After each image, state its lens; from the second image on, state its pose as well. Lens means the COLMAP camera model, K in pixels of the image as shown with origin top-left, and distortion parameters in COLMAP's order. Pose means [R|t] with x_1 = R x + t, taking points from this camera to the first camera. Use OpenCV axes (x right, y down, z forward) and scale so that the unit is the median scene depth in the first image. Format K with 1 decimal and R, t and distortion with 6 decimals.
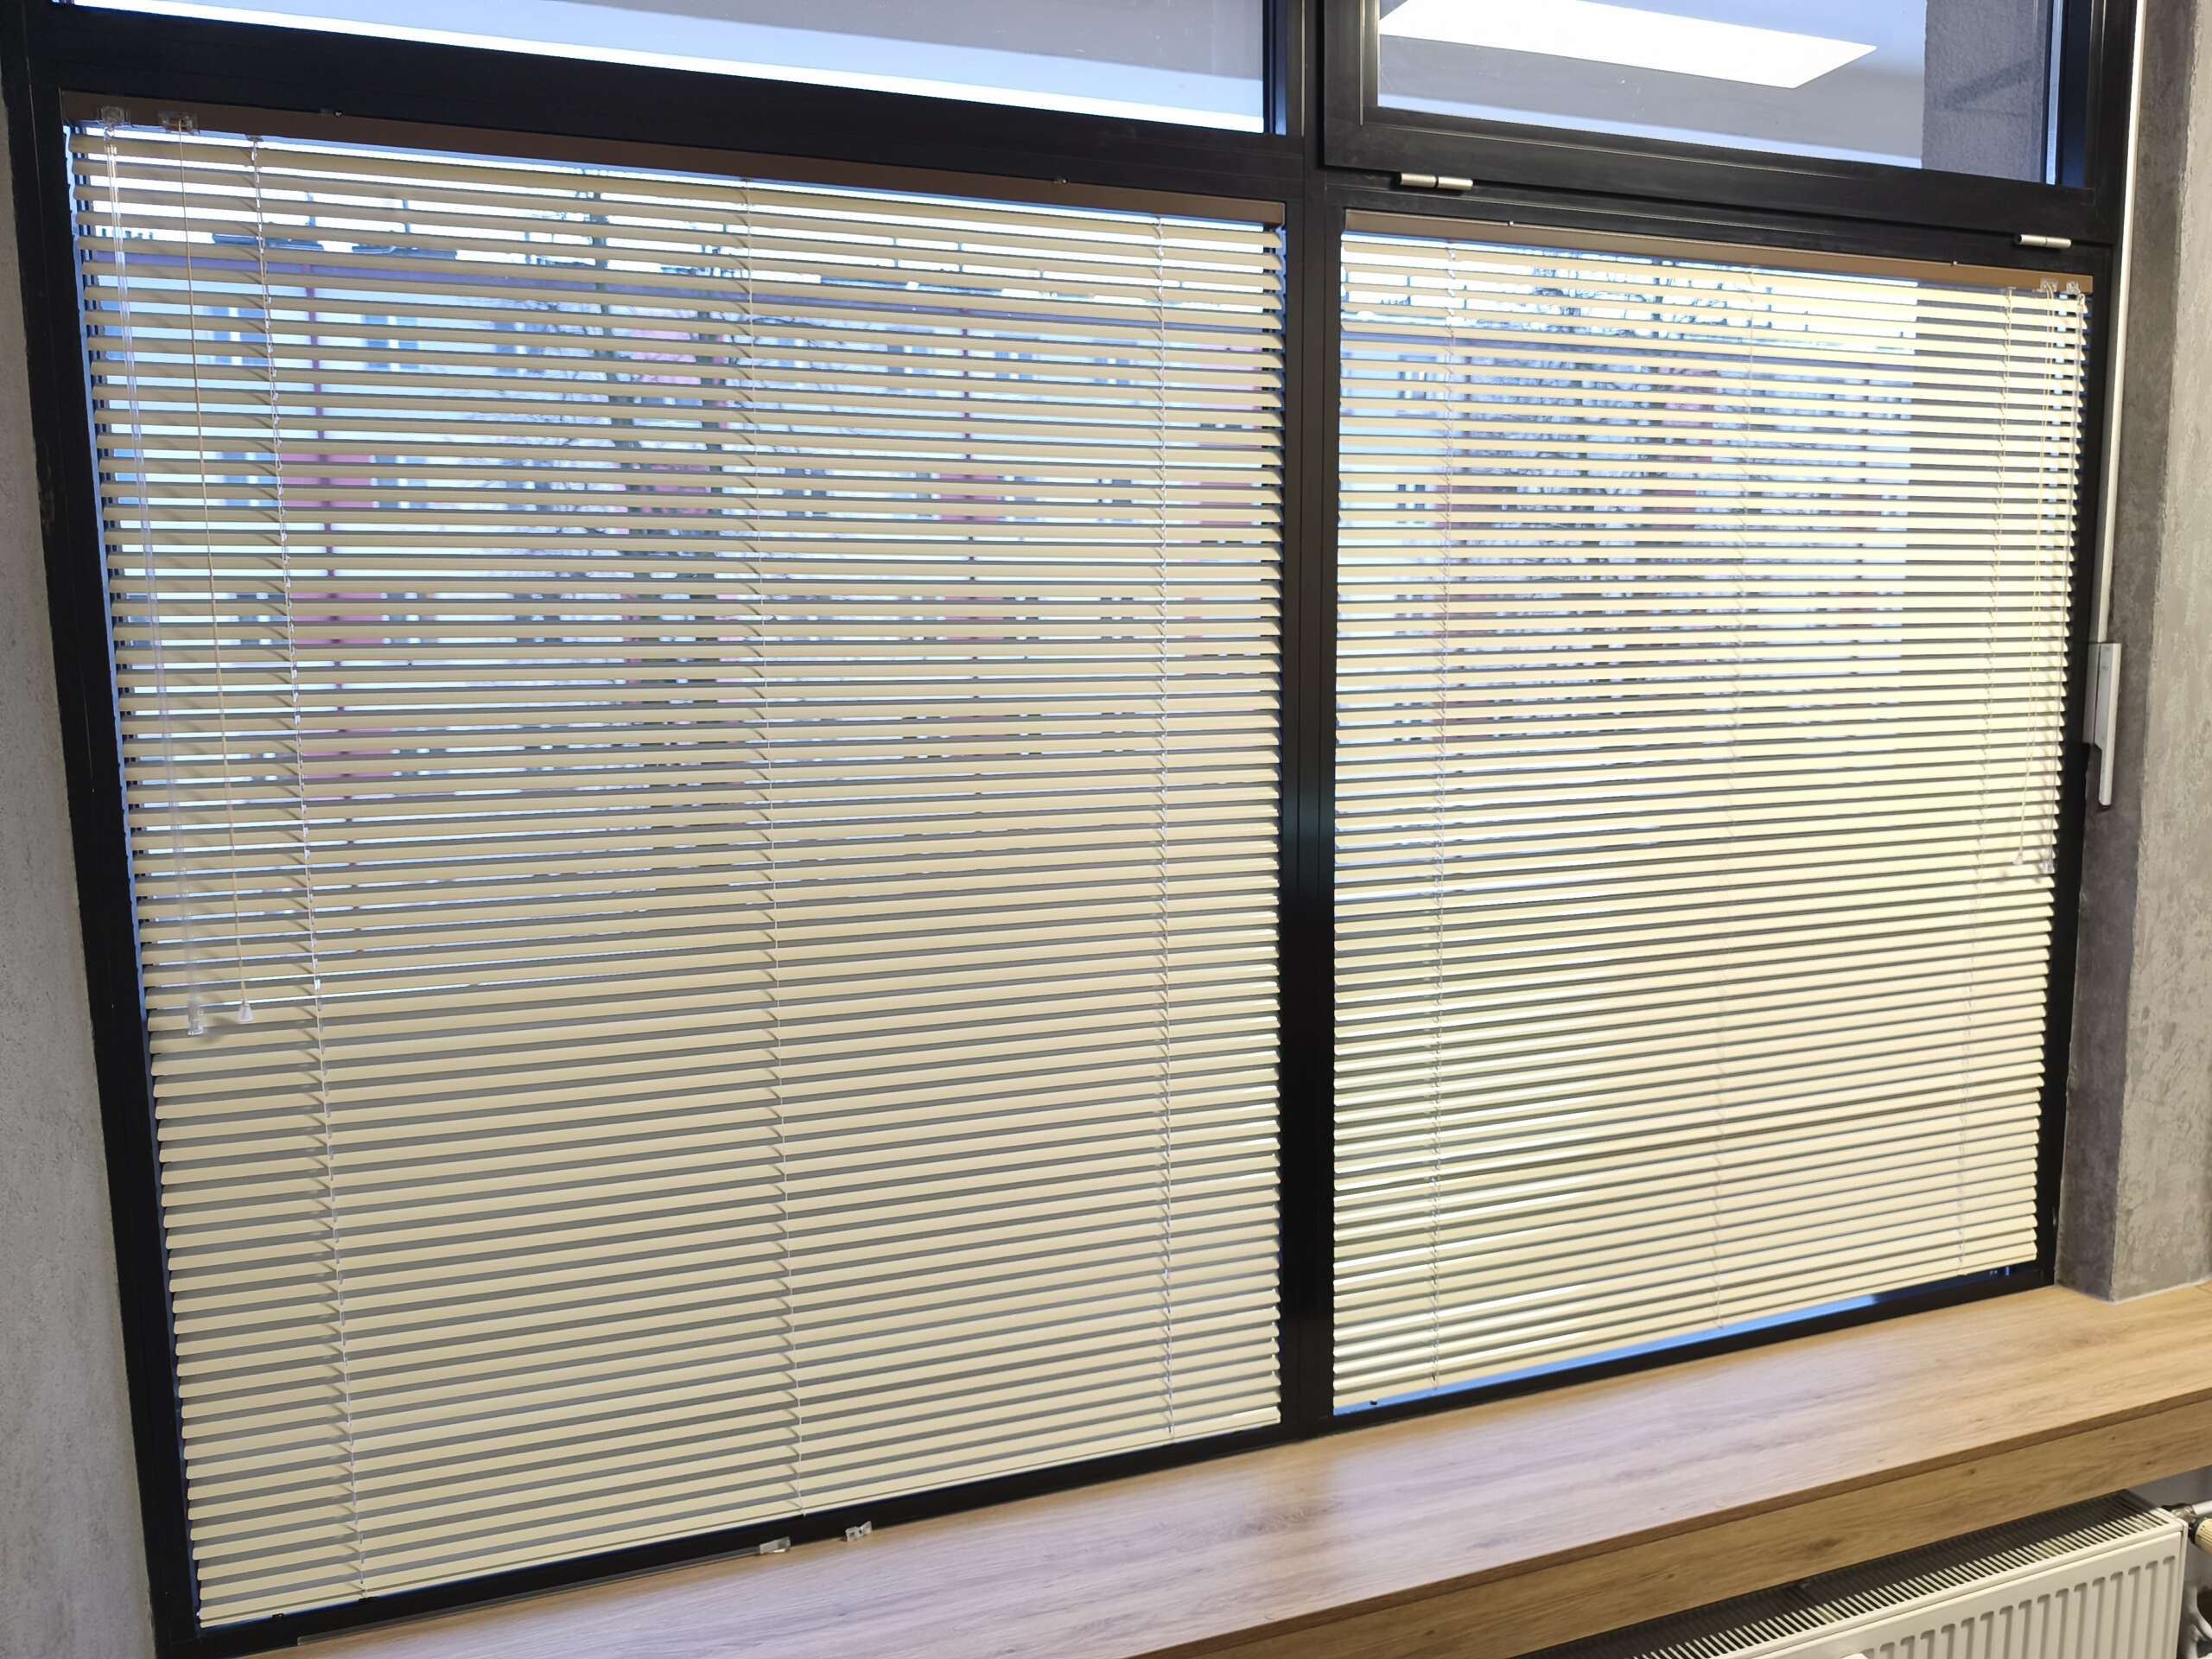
lens RADIAL K [[1578.9, 0, 1102.0], [0, 1578.9, 821.8], [0, 0, 1]] dist [0.073434, -0.030200]
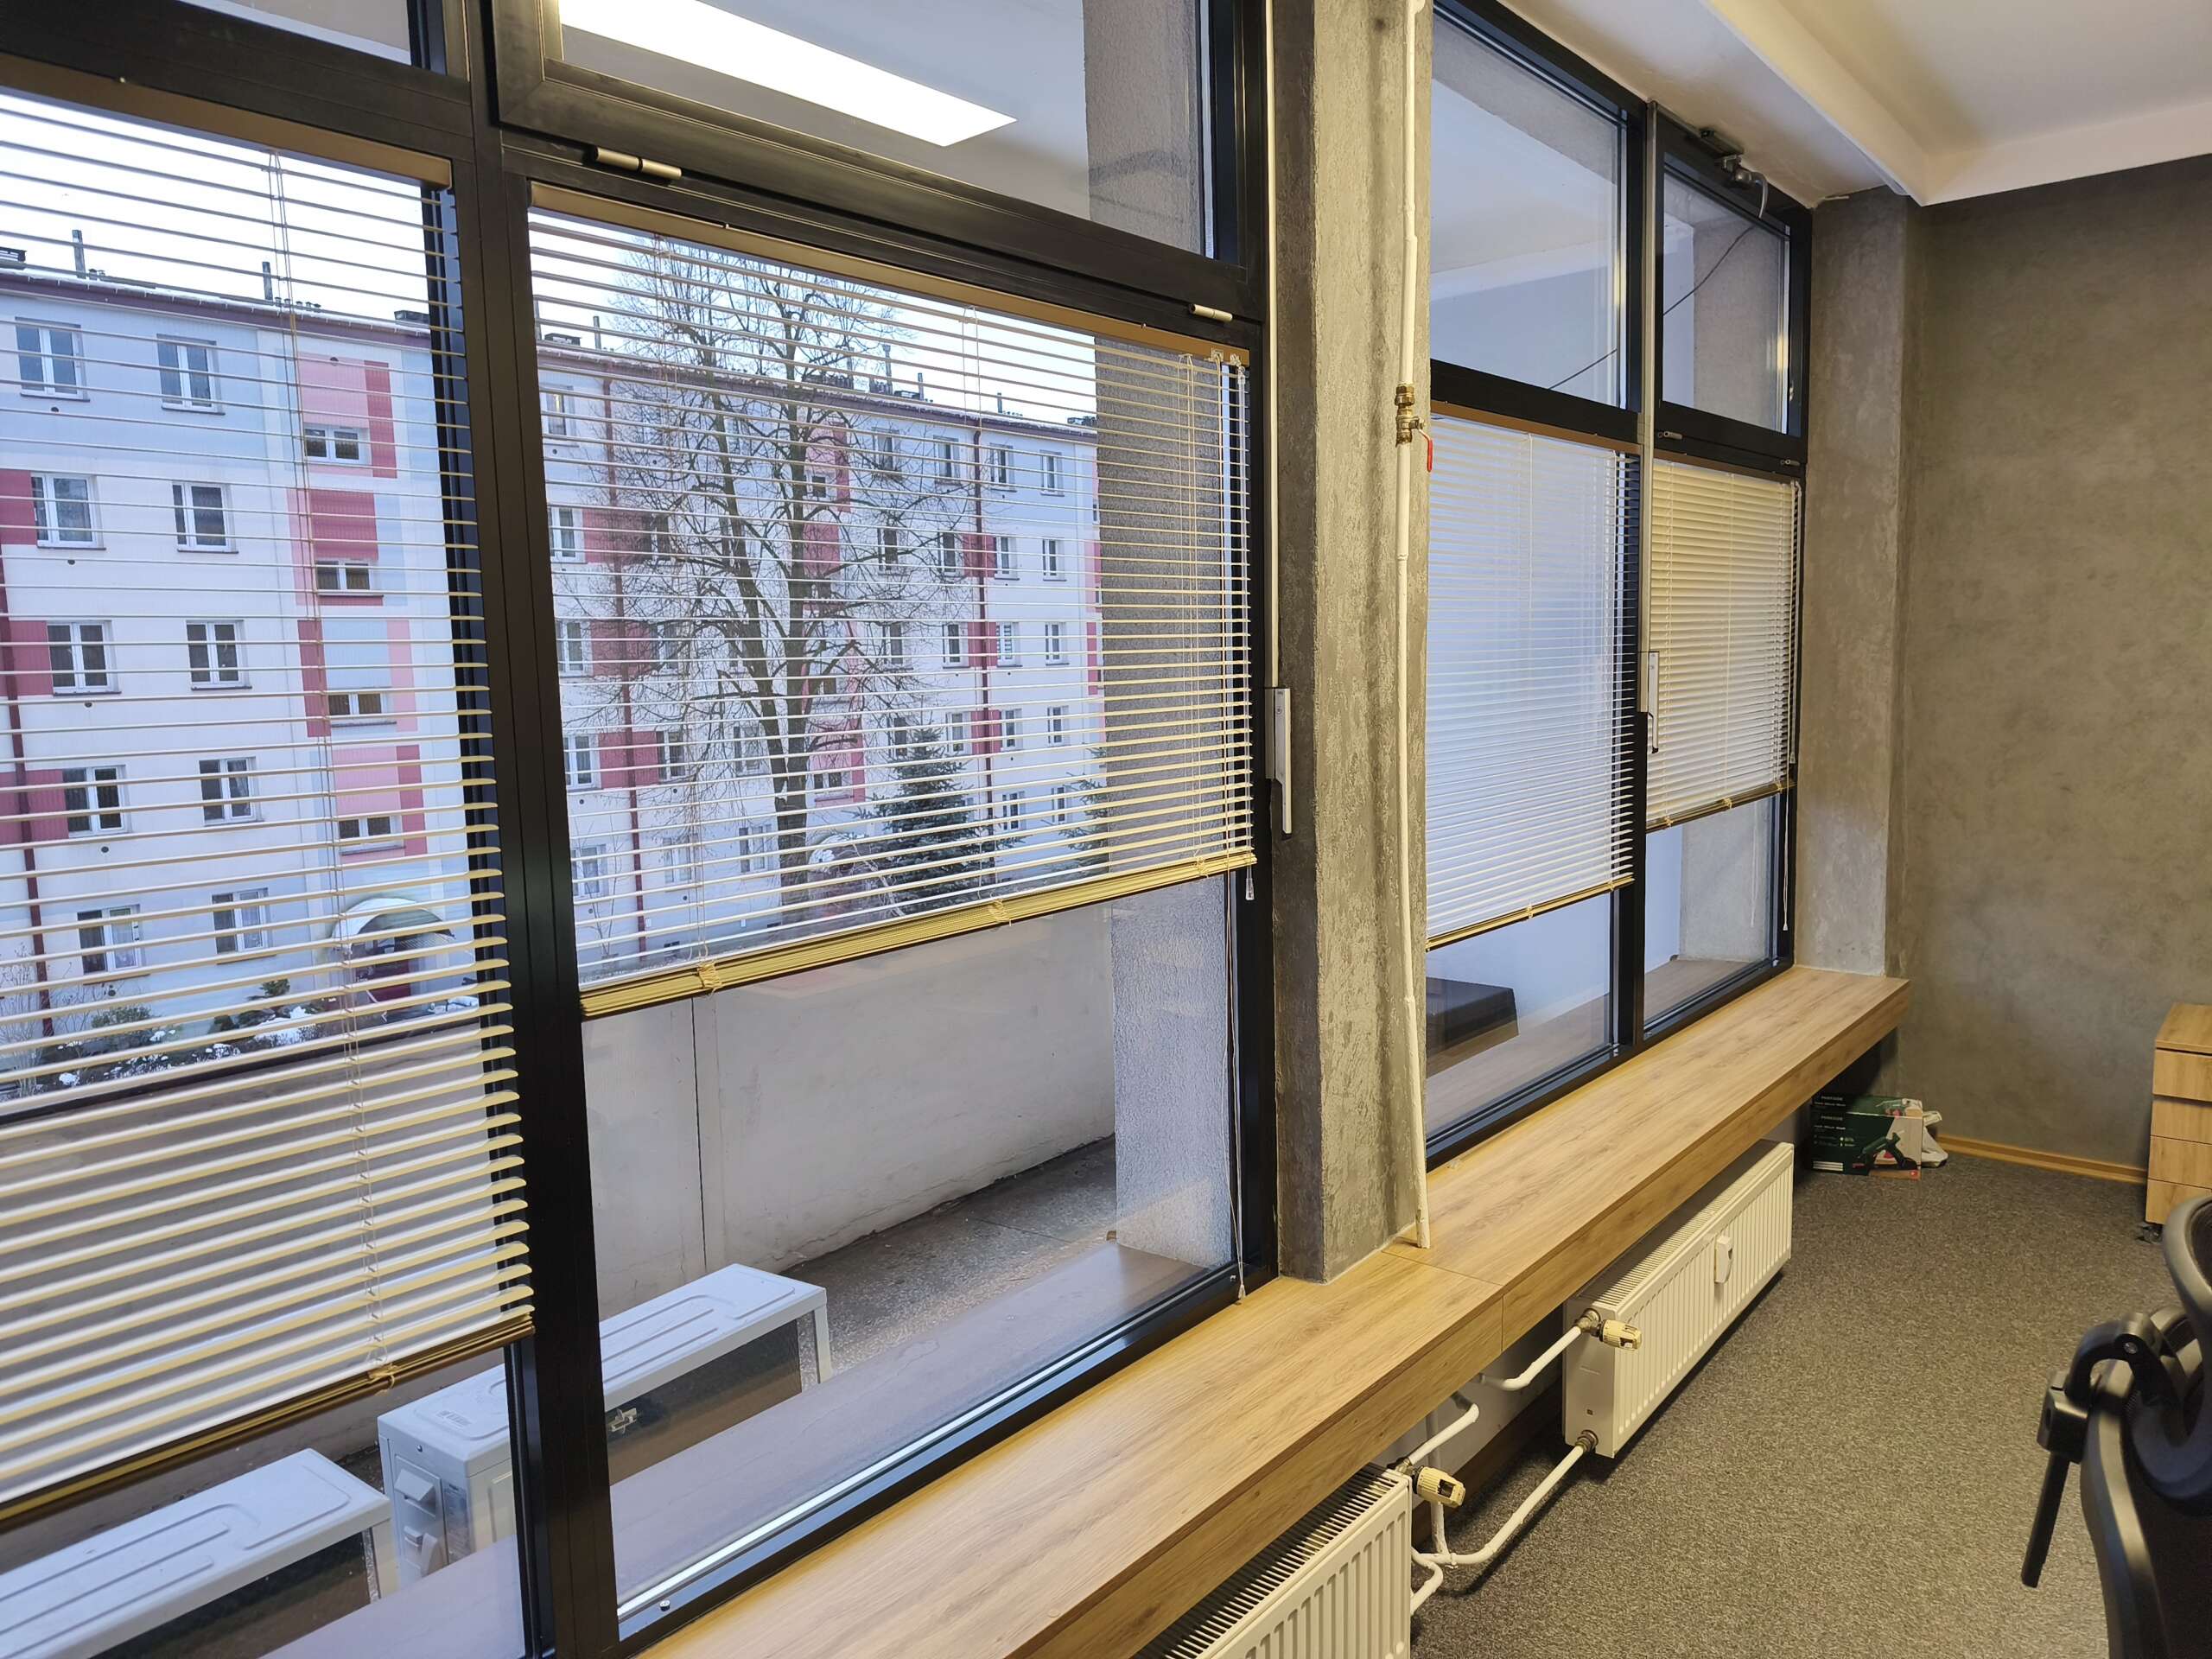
lens RADIAL K [[1578.9, 0, 1107.0], [0, 1578.9, 825.0], [0, 0, 1]] dist [0.073434, -0.030200]
pose [[0.869414, -0.077601, 0.487952, -0.009121], [0.088475, 0.996078, 0.000768, -0.029254], [-0.486098, 0.042503, 0.872870, 0.128108]]
